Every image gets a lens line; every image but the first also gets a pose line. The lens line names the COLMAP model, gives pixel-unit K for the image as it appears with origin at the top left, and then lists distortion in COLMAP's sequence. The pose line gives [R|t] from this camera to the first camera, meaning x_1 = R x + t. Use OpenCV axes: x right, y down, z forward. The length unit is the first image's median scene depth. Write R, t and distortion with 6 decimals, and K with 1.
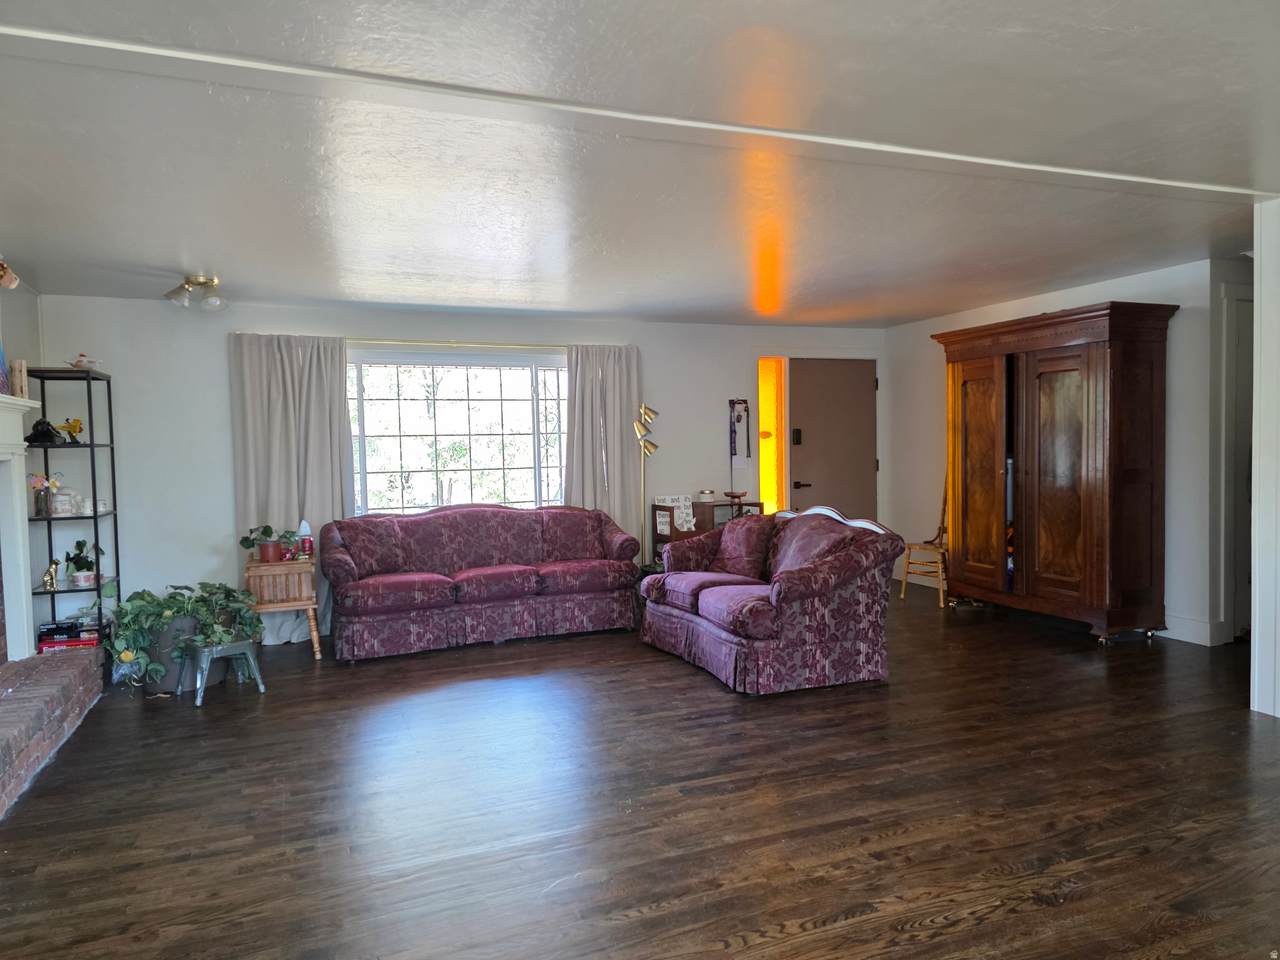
lens RADIAL K [[866.7, 0, 643.7], [0, 866.7, 485.8], [0, 0, 1]] dist [0.161844, -0.153061]
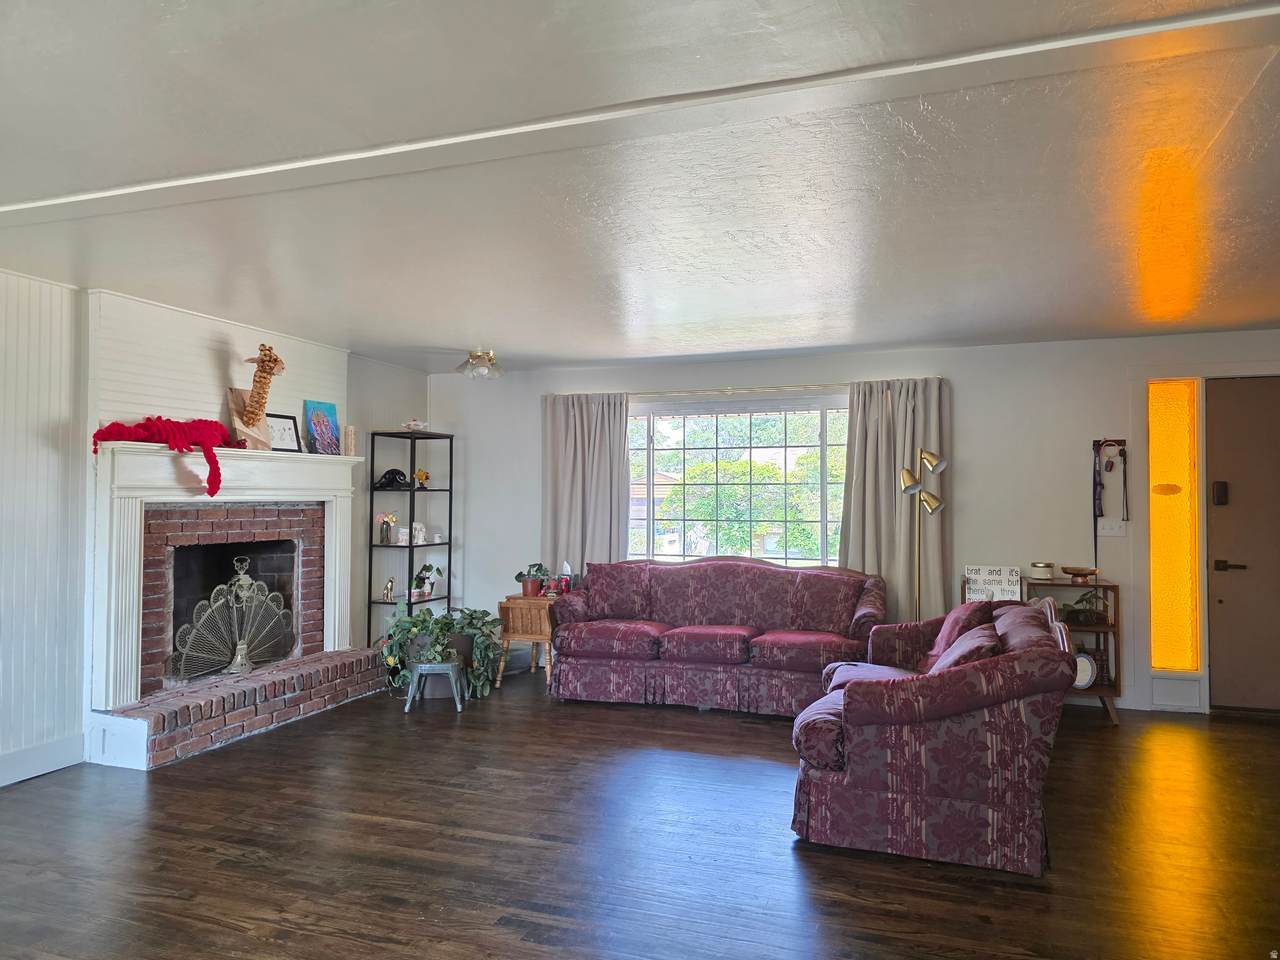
lens RADIAL K [[875.1, 0, 635.7], [0, 875.1, 473.7], [0, 0, 1]] dist [0.108399, -0.105524]
pose [[0.744321, 0.008087, -0.667773, 0.404462], [-0.048812, 0.997911, -0.042323, -0.027001], [0.666036, 0.064097, 0.743161, 0.244603]]
